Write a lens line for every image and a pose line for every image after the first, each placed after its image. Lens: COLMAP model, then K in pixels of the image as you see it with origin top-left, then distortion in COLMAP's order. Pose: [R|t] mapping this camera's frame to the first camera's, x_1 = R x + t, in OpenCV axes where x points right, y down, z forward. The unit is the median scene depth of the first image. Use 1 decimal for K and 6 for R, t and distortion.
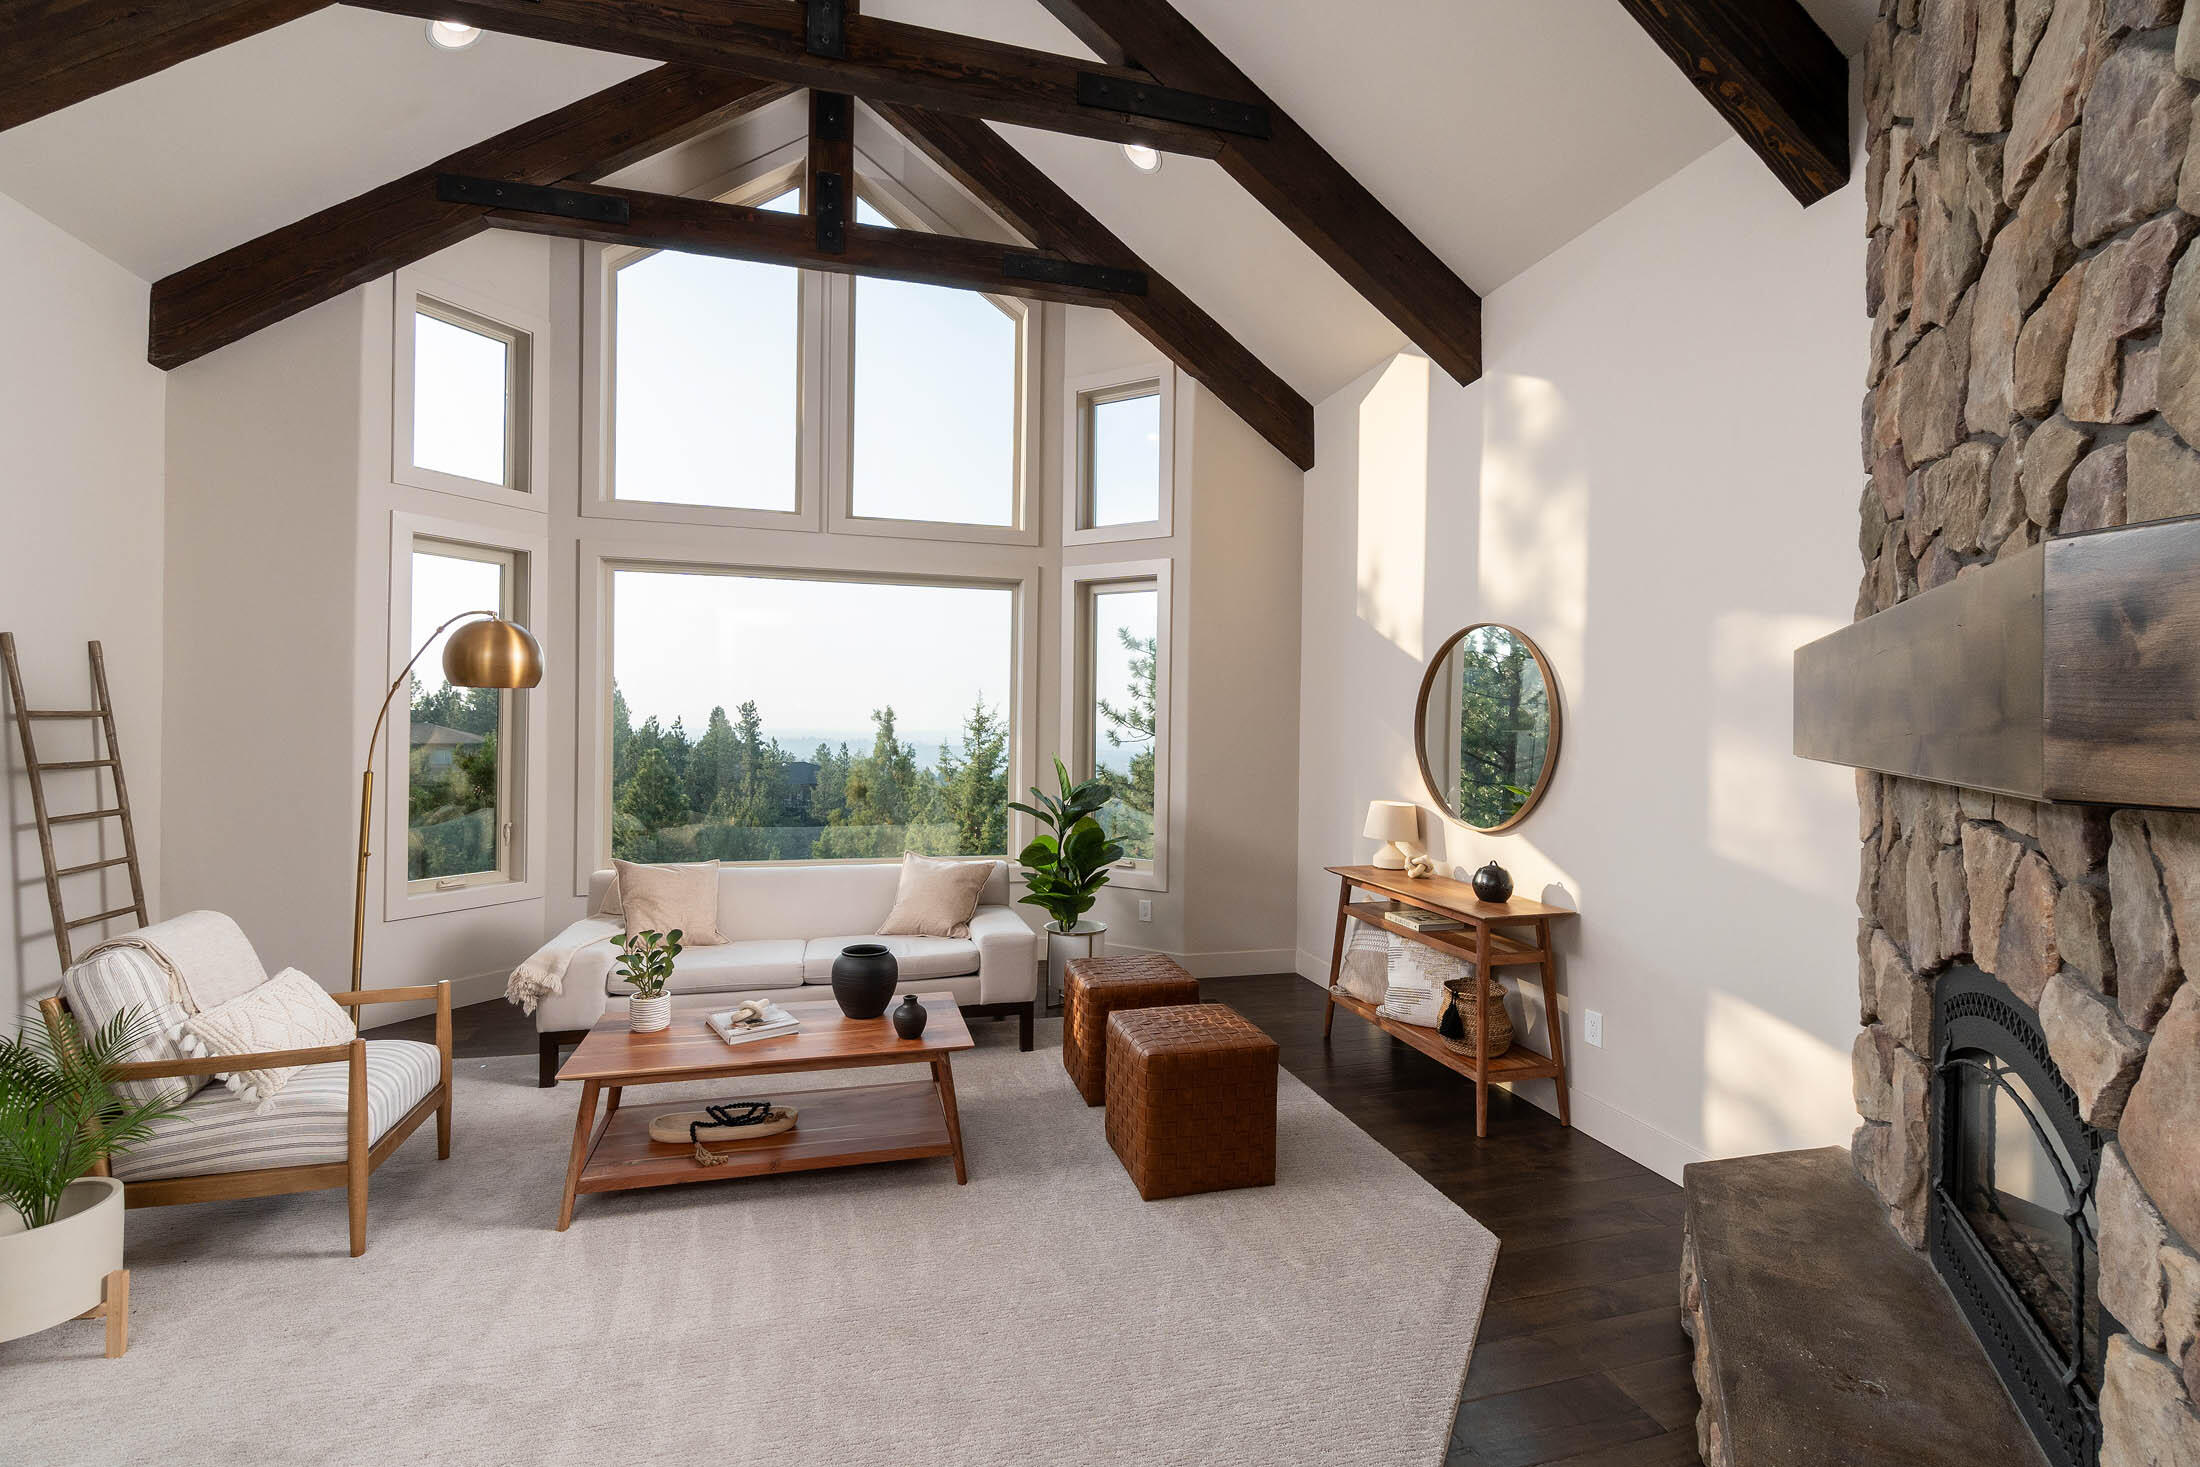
lens RADIAL K [[940.3, 0, 1108.5], [0, 940.3, 721.0], [0, 0, 1]] dist [-0.002400, -0.000062]
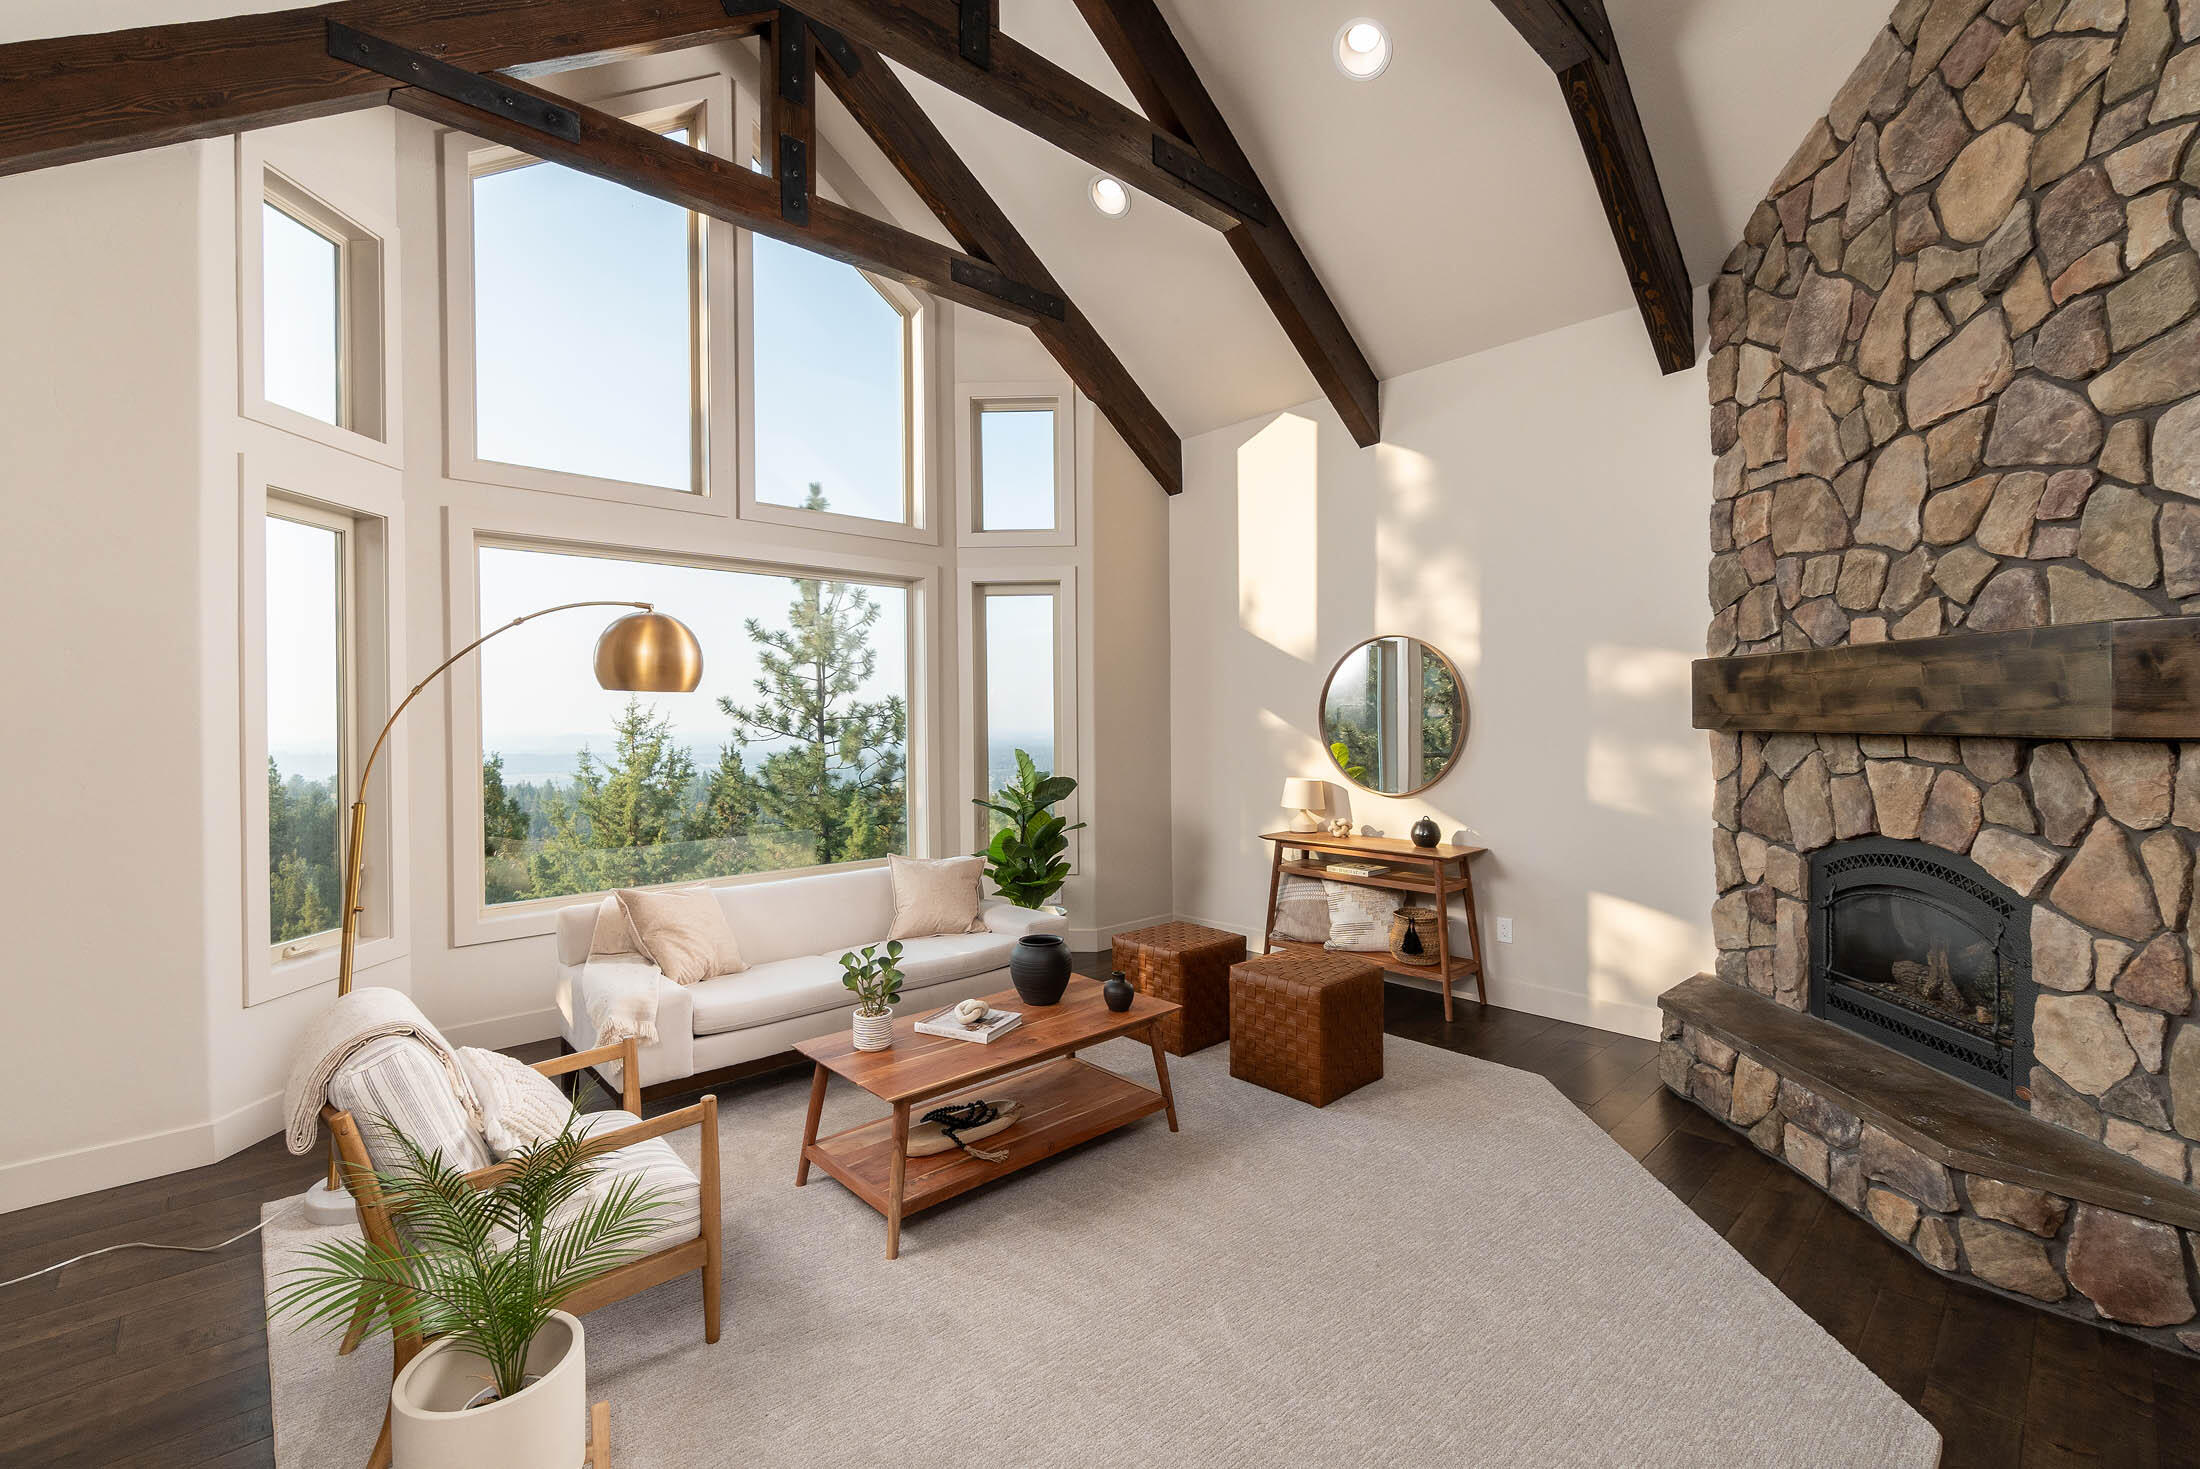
lens RADIAL K [[947.9, 0, 1102.9], [0, 947.9, 713.9], [0, 0, 1]] dist [-0.000655, 0.000154]
pose [[0.887498, -0.019641, 0.460393, -0.477825], [0.020288, 0.999788, 0.003543, -0.006501], [-0.460365, 0.006196, 0.887708, 0.022558]]
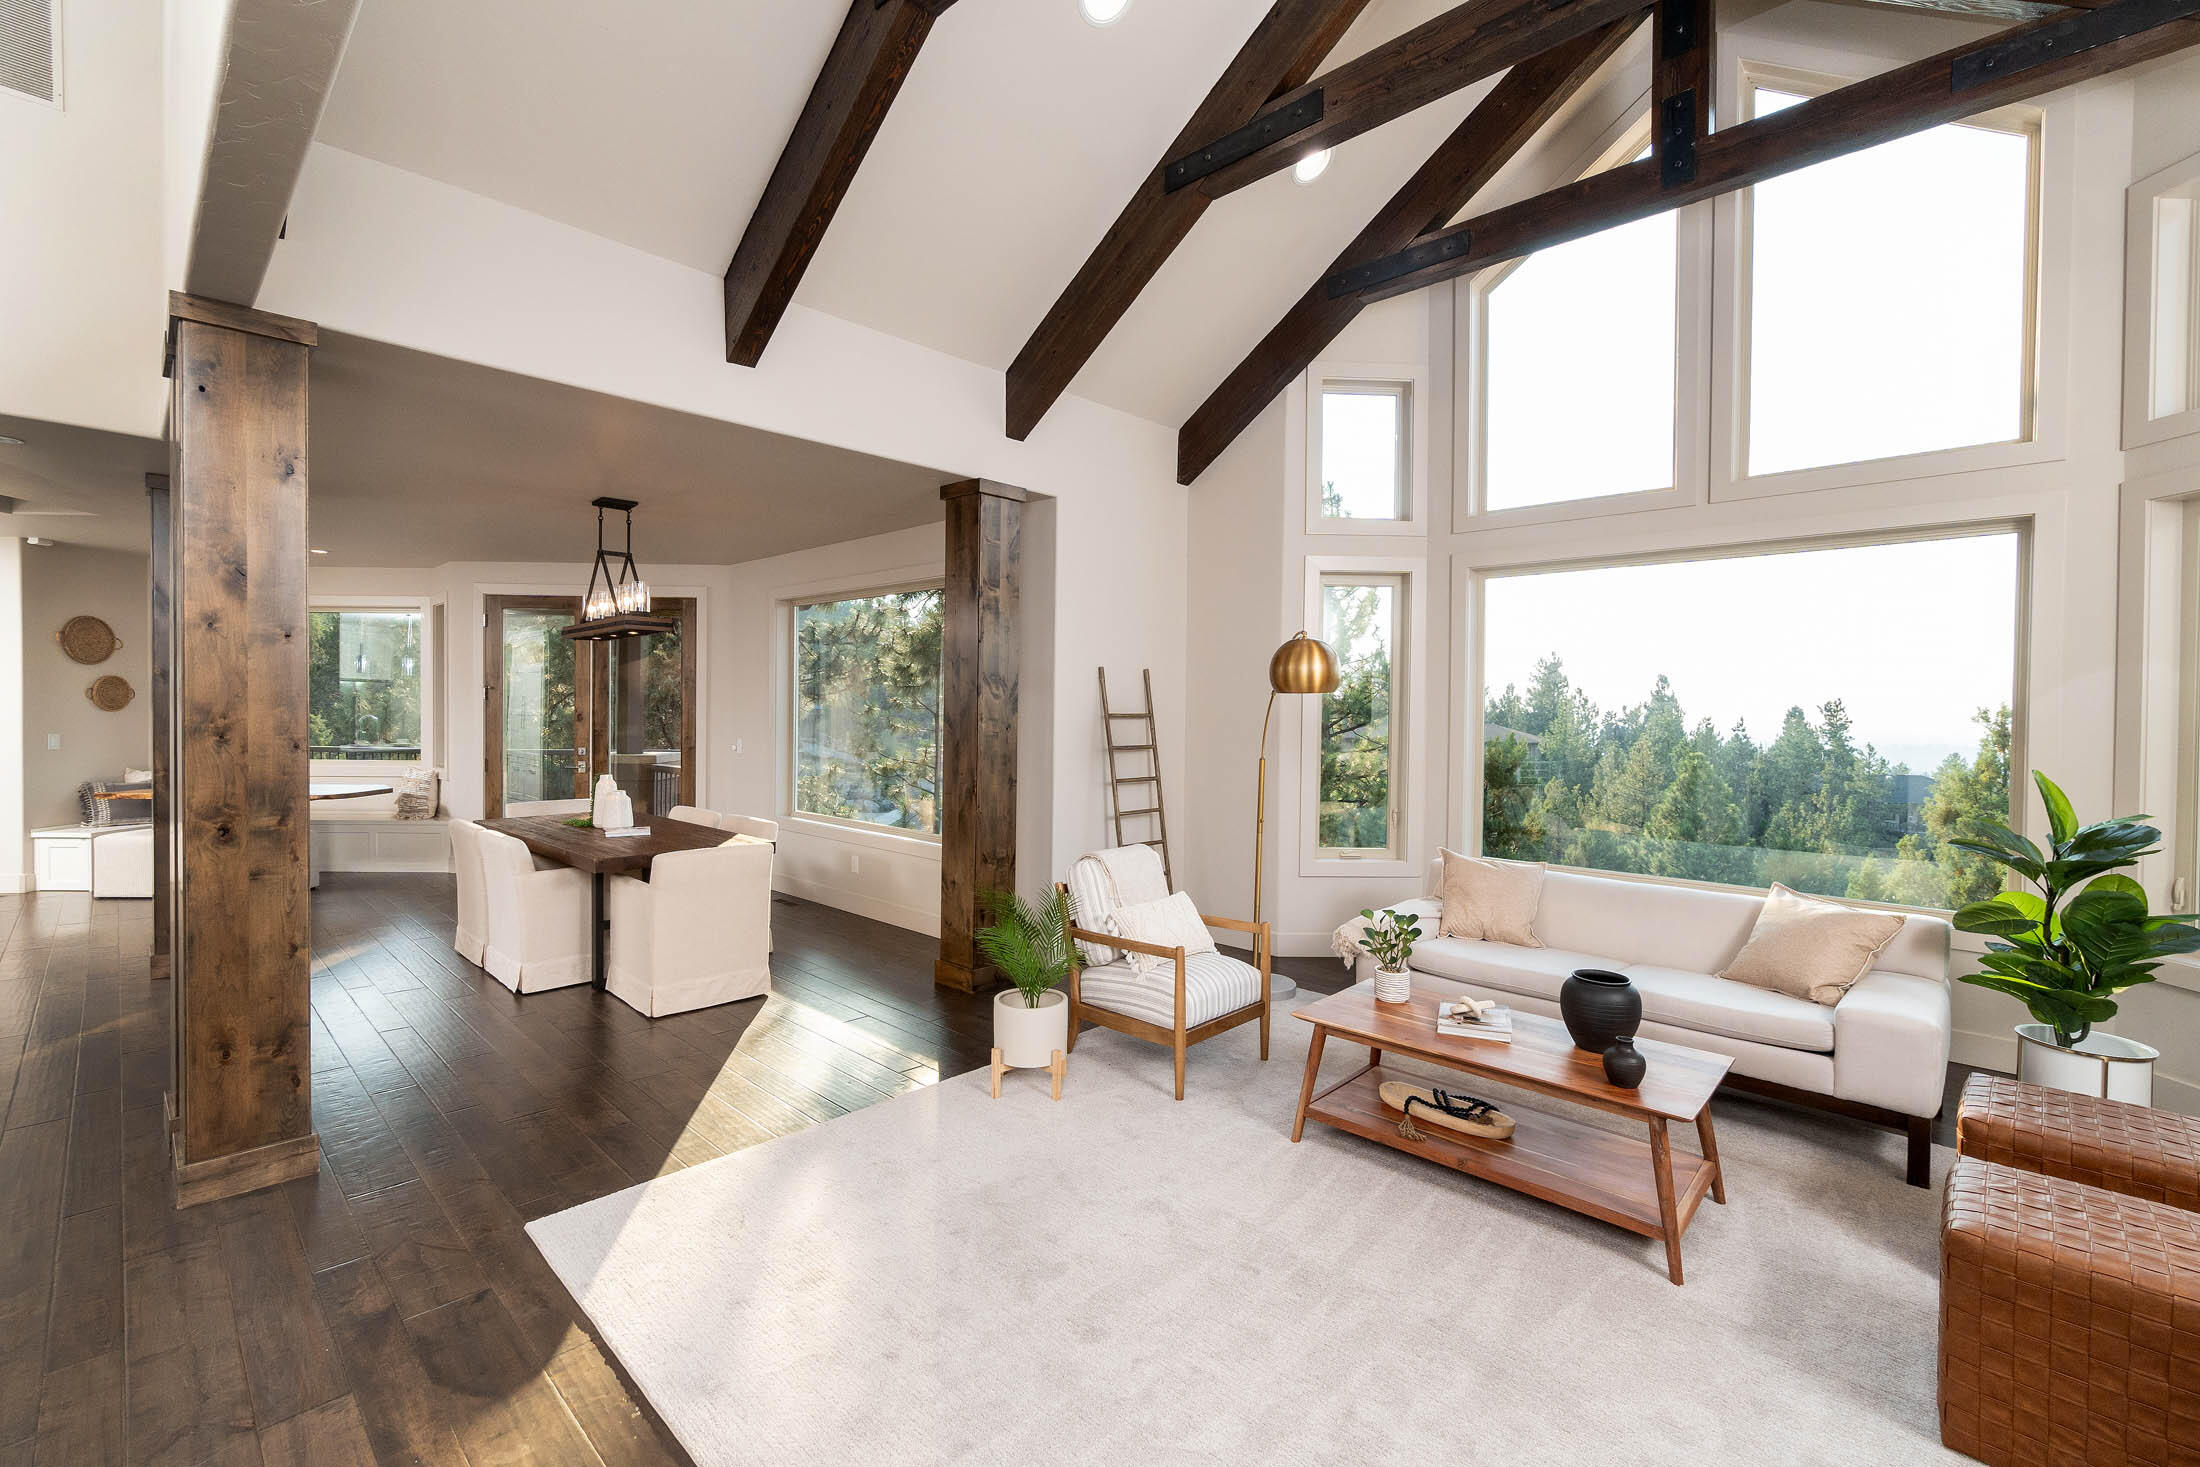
lens RADIAL K [[947.8, 0, 1100.0], [0, 947.8, 733.5], [0, 0, 1]] dist [0.000046, 0.000114]
pose [[0.513527, 0.013750, -0.857963, 0.188095], [-0.003903, 0.999899, 0.013688, 0.000713], [0.858065, -0.003681, 0.513528, 0.090336]]
